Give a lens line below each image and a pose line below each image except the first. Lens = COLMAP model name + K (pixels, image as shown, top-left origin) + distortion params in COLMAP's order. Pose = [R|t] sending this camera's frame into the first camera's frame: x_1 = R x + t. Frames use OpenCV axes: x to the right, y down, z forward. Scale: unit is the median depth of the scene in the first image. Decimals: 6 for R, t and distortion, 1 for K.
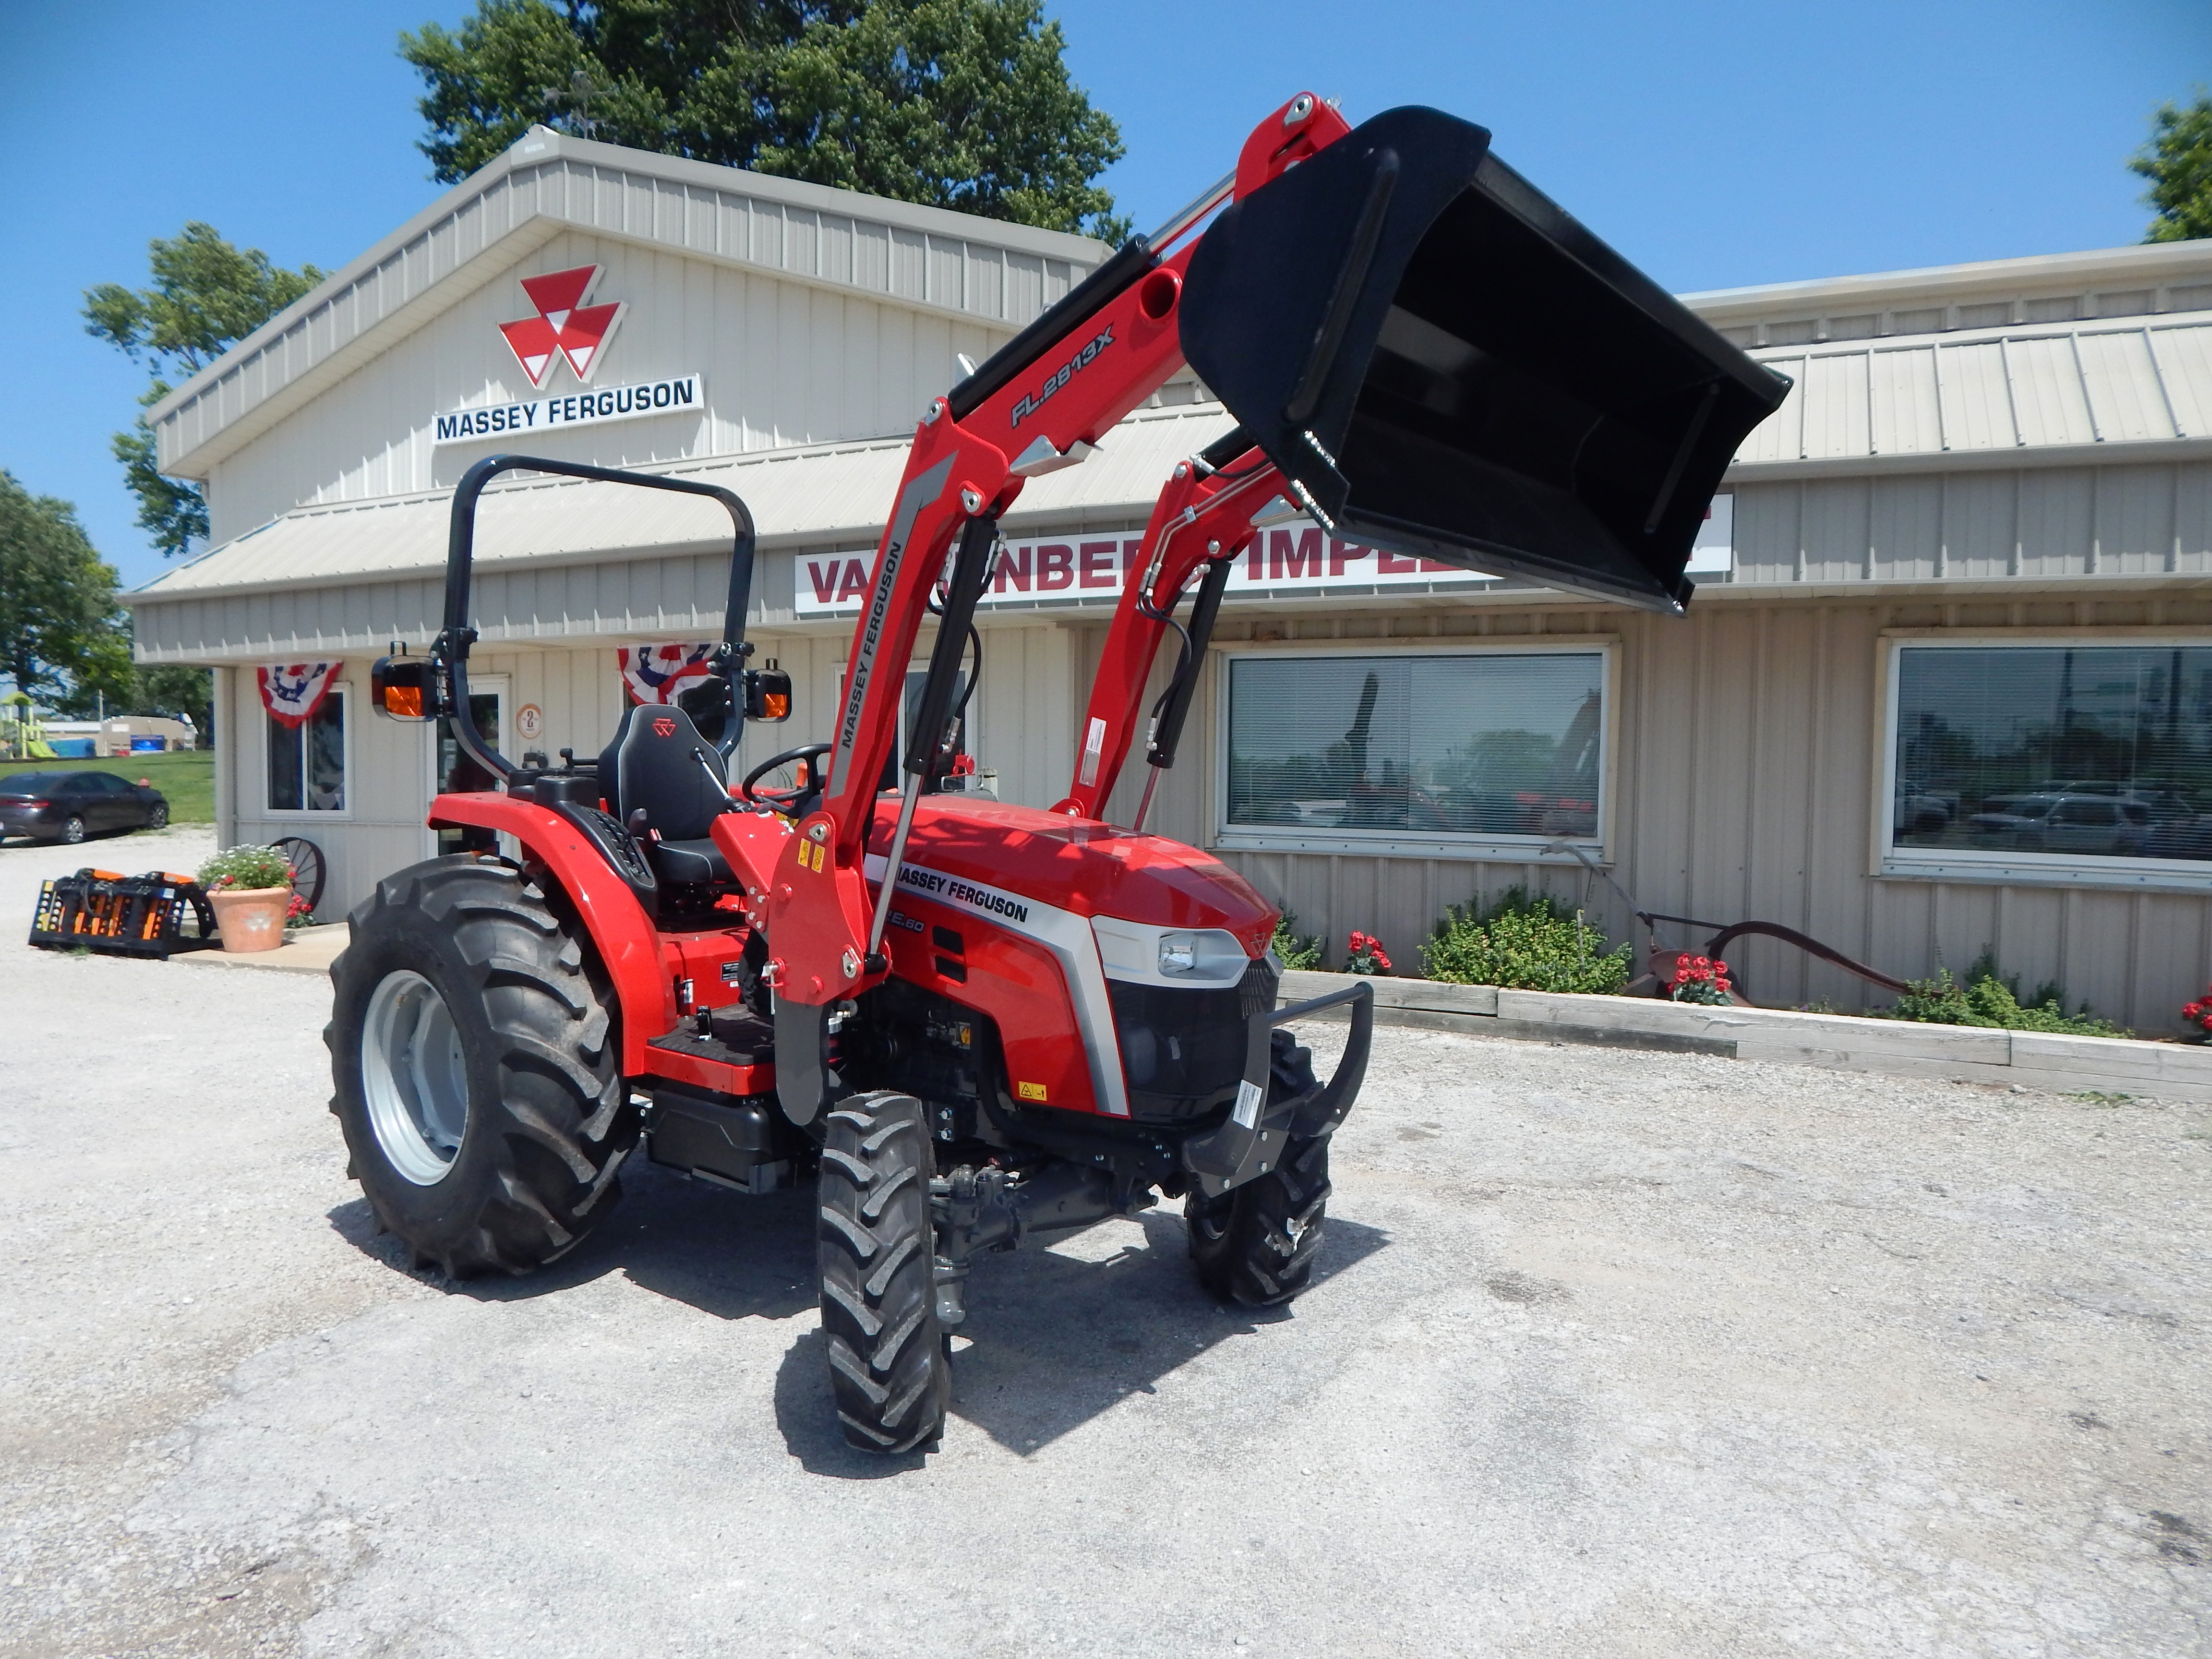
lens RADIAL K [[1482.0, 0, 1104.1], [0, 1482.0, 811.2], [0, 0, 1]] dist [0.009736, -0.006860]
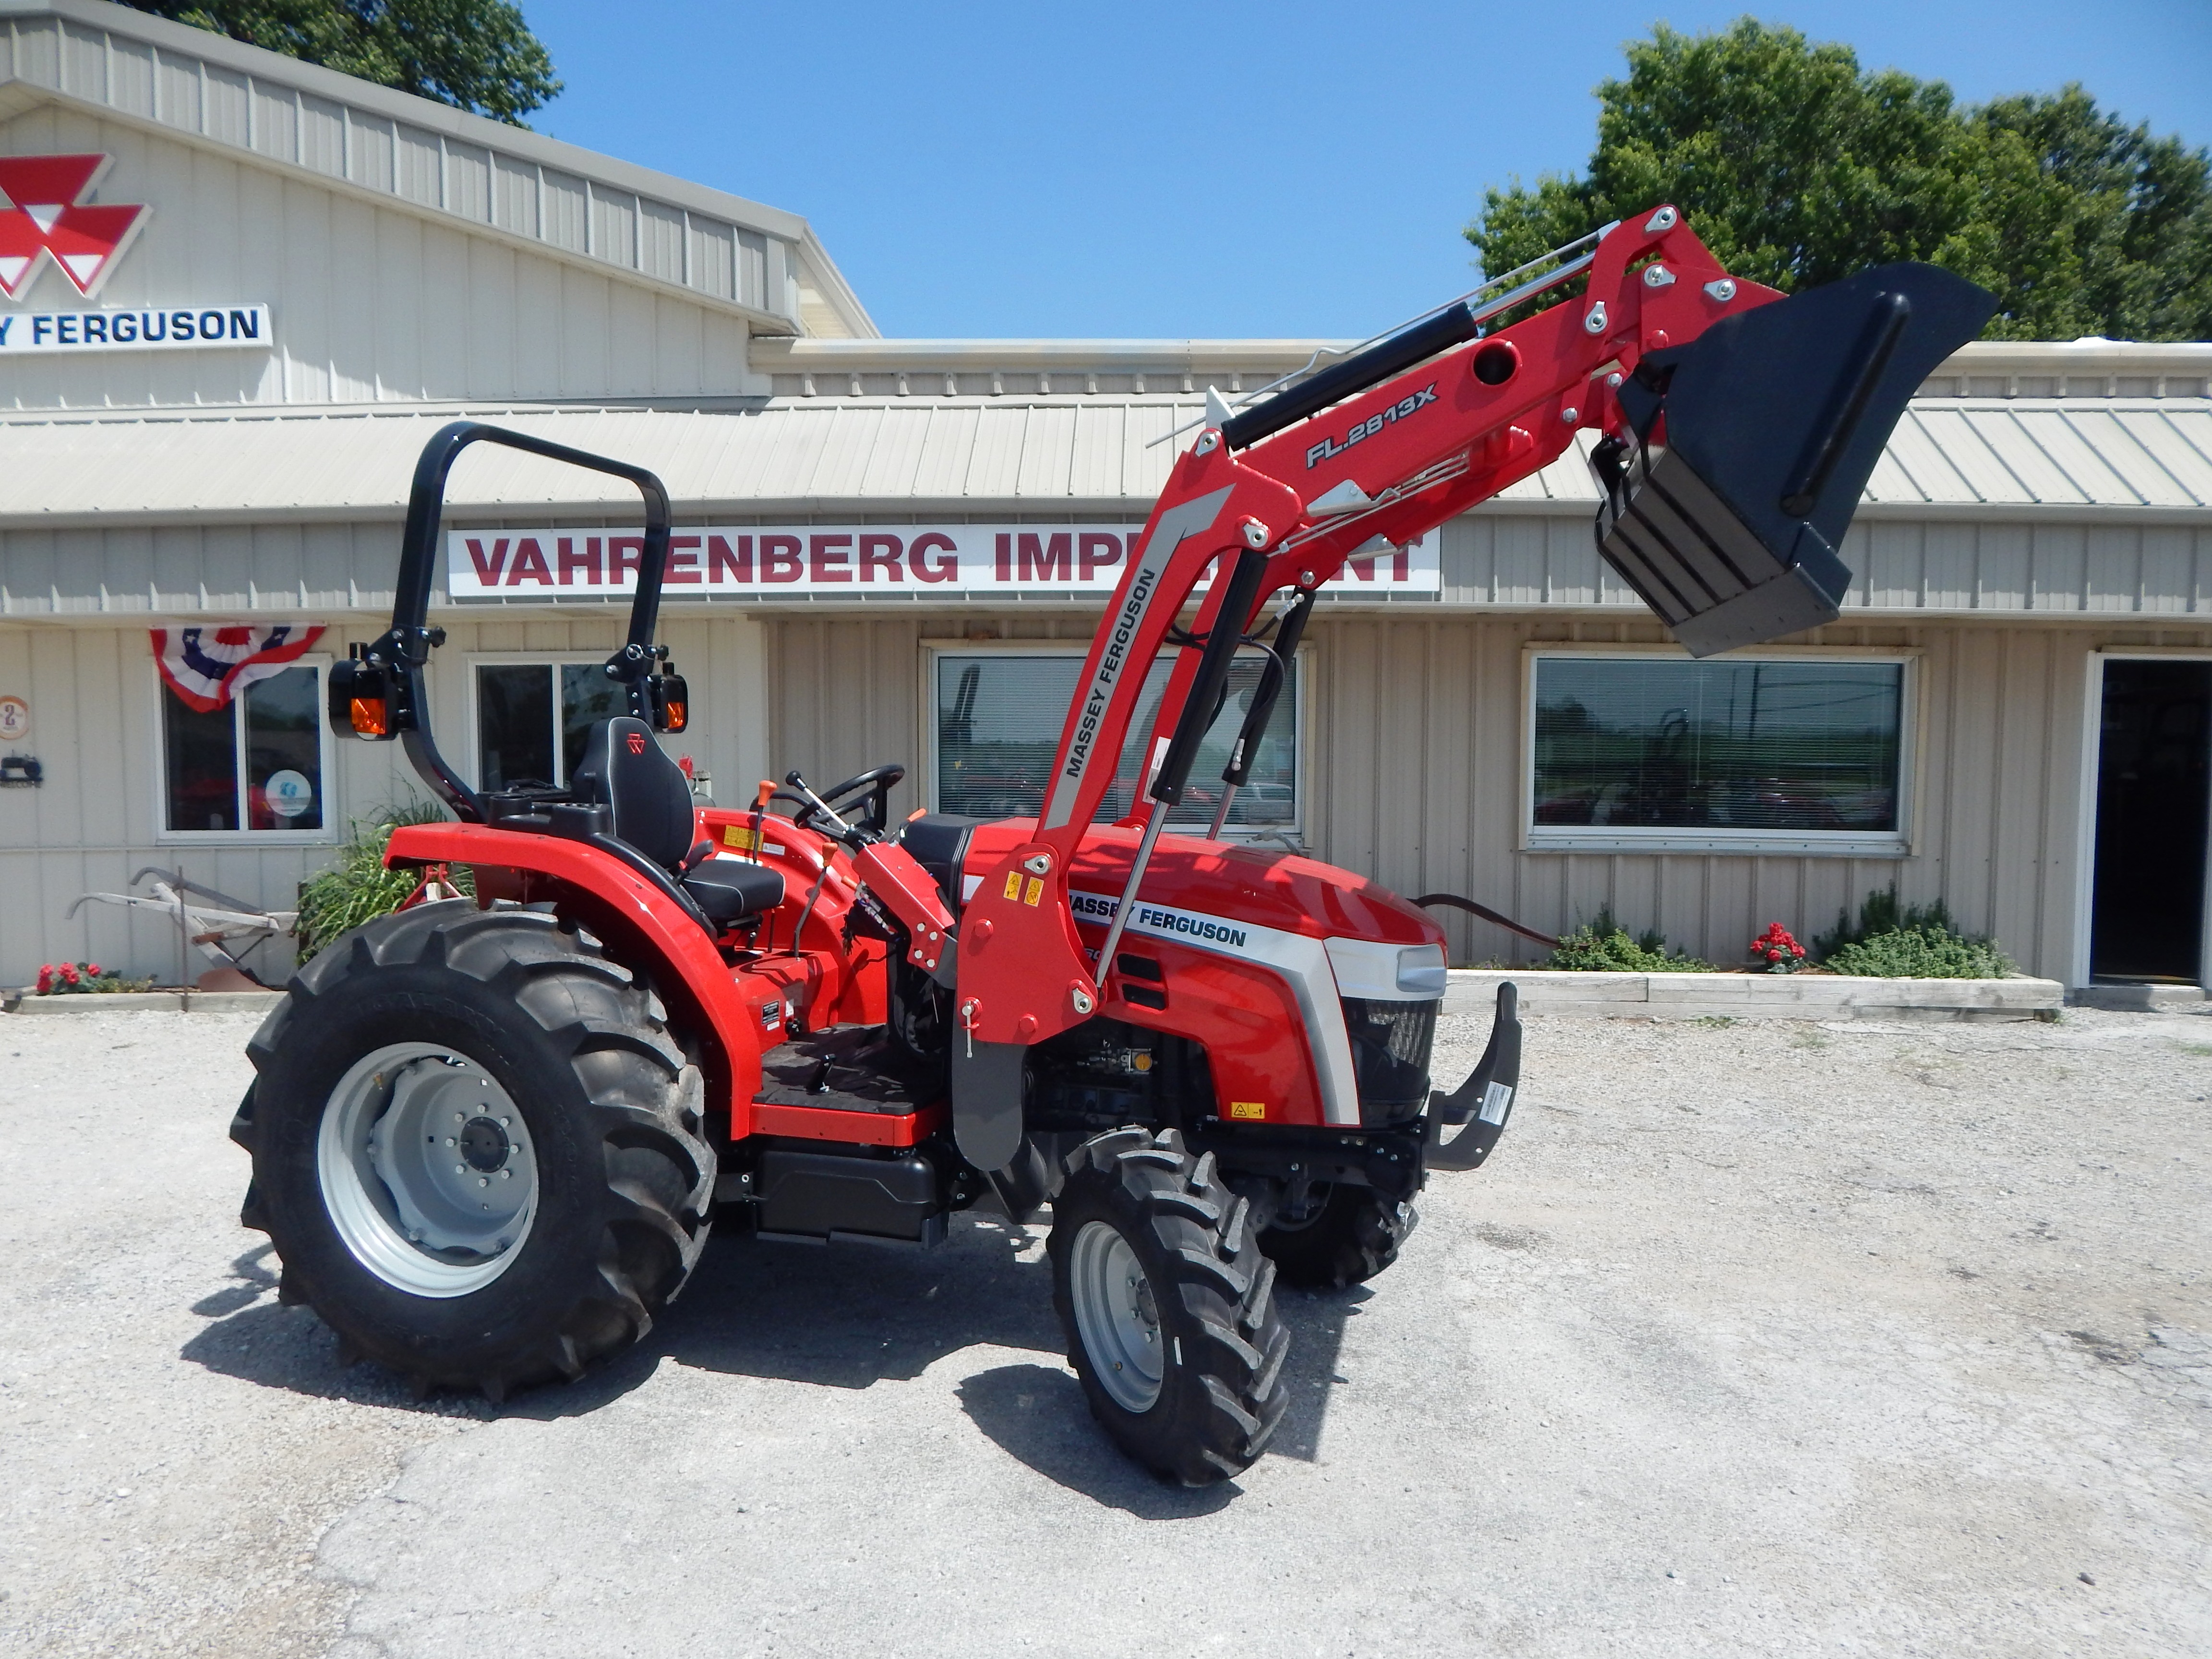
lens RADIAL K [[1482.0, 0, 1107.4], [0, 1482.0, 811.1], [0, 0, 1]] dist [0.009736, -0.006860]
pose [[0.918455, -0.028048, 0.394531, -0.269835], [0.022341, 0.999569, 0.019052, -0.019458], [-0.394895, -0.008684, 0.918685, 0.050397]]
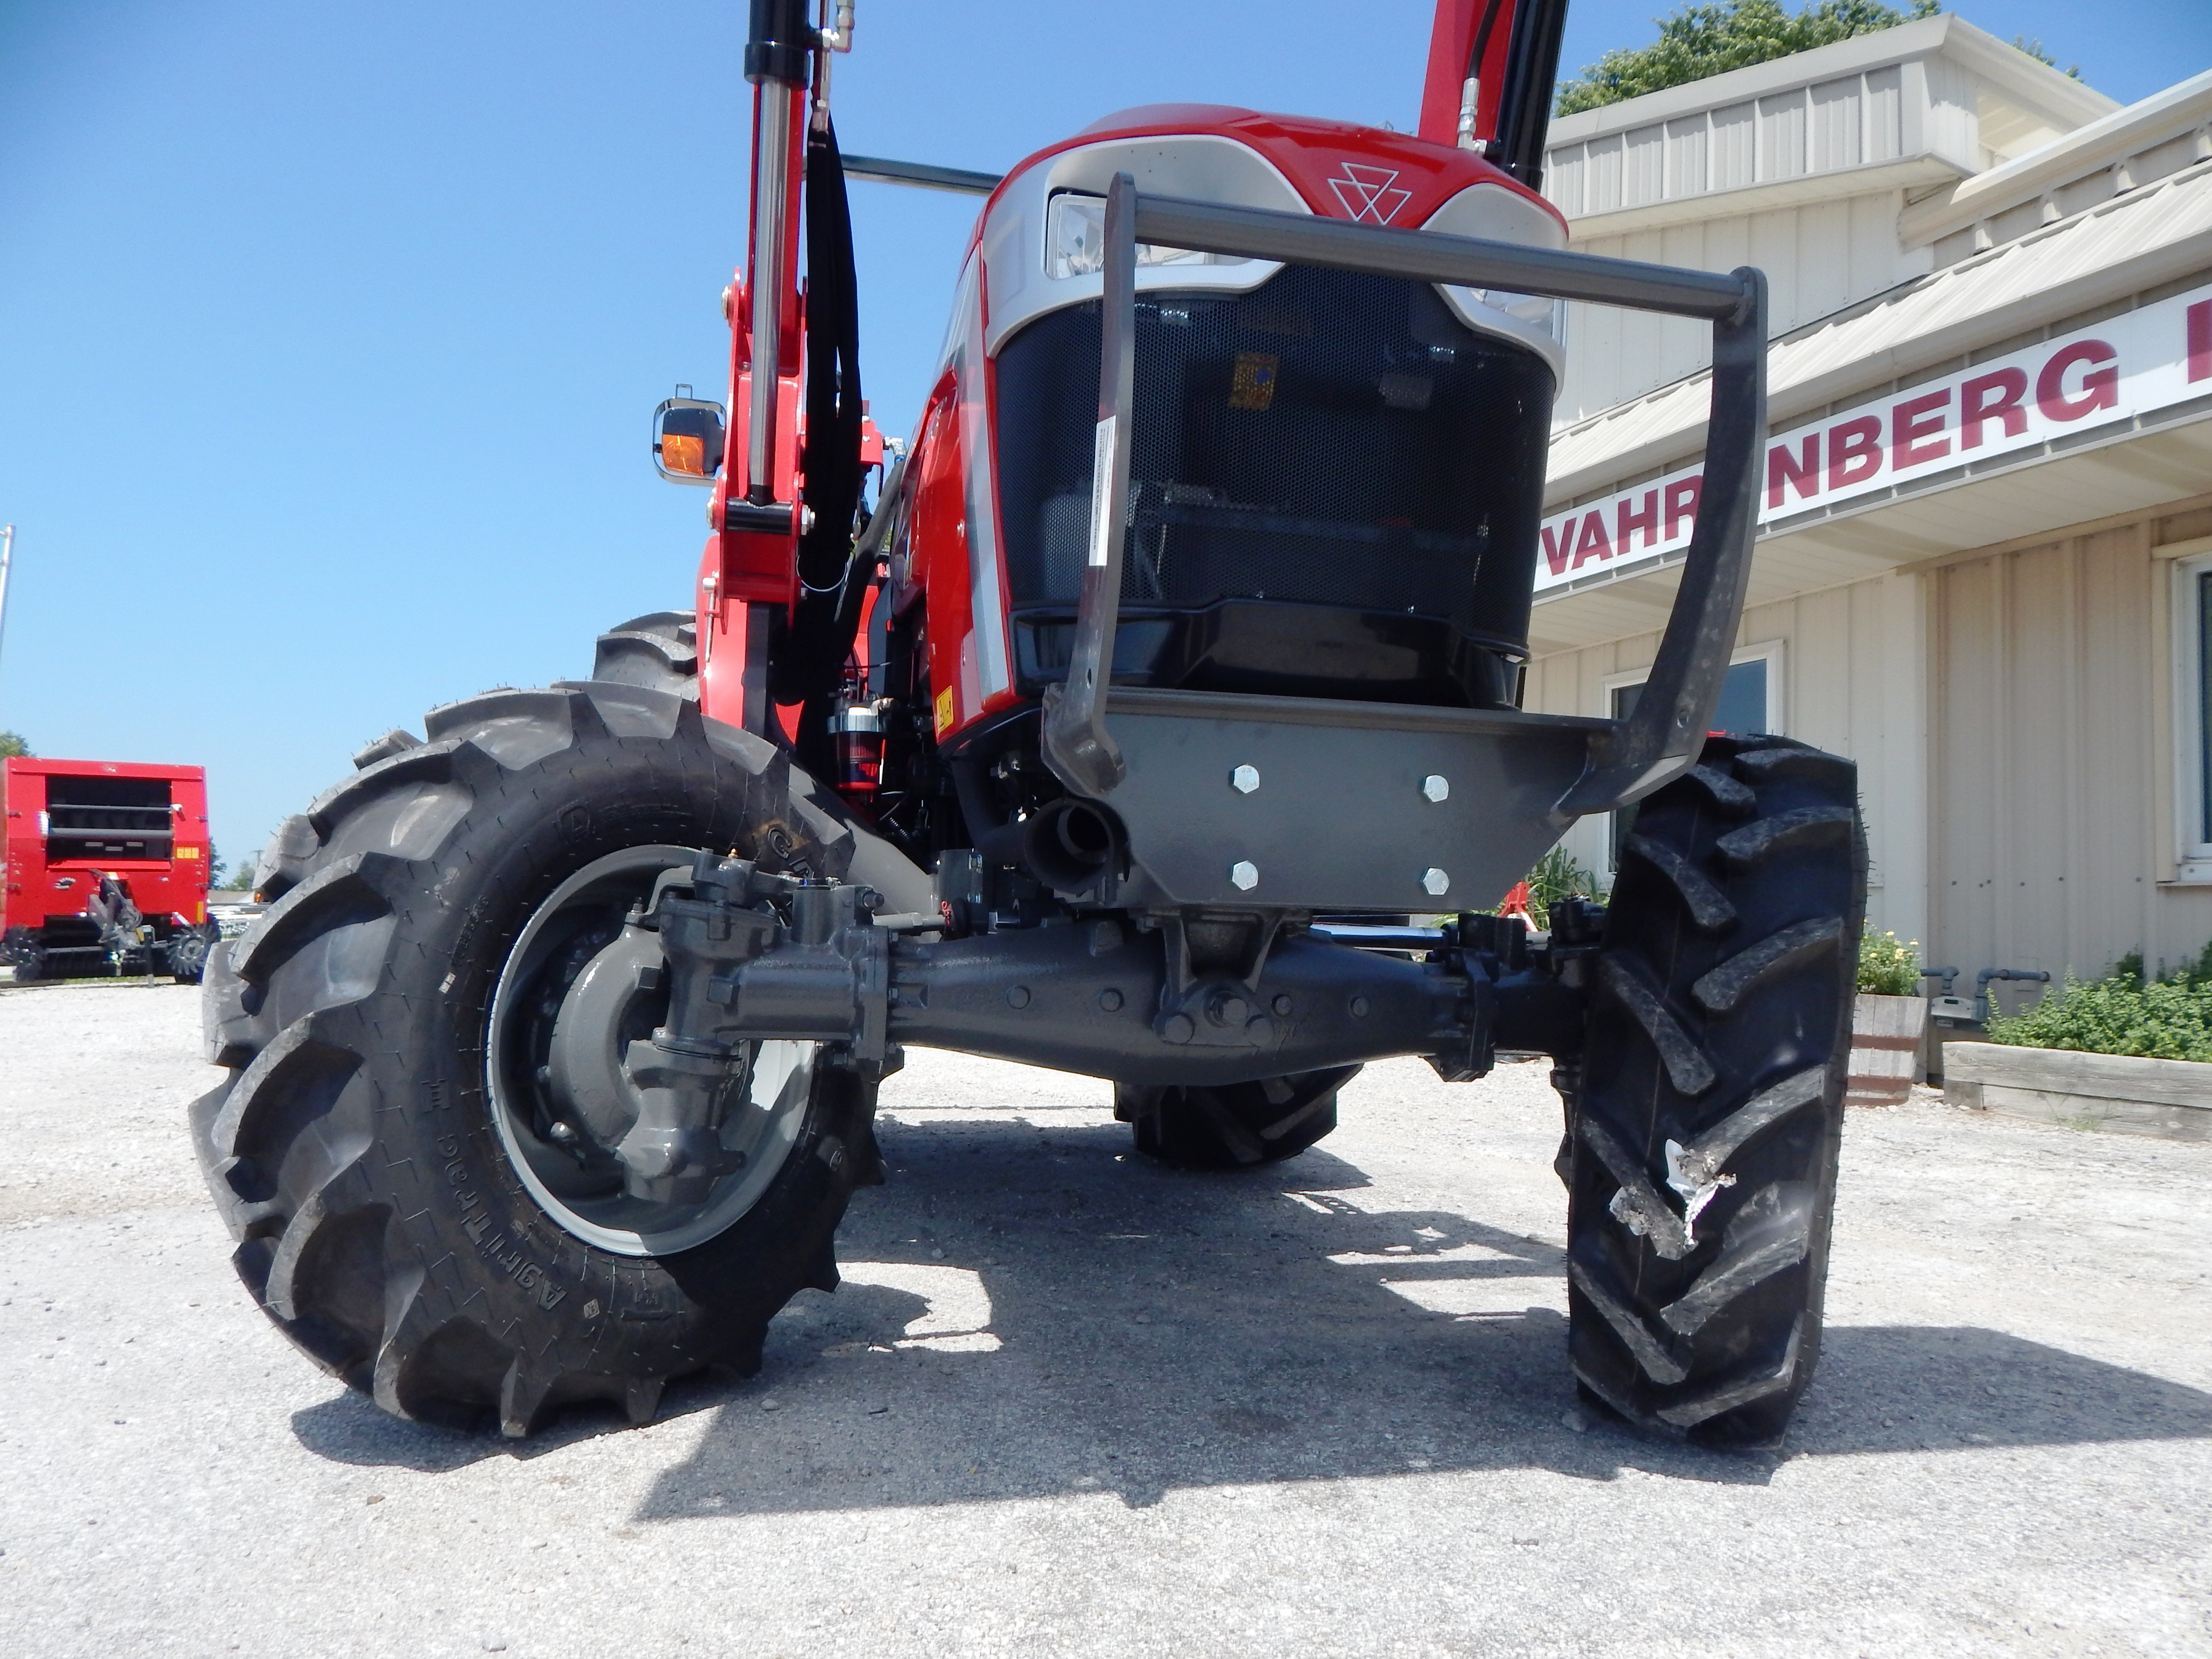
lens RADIAL K [[1482.0, 0, 1108.4], [0, 1482.0, 799.6], [0, 0, 1]] dist [0.009736, -0.006860]
pose [[0.792490, -0.031298, -0.609082, 0.128797], [-0.070432, 0.987304, -0.142374, 0.139673], [0.605805, 0.155729, 0.780224, 0.349697]]
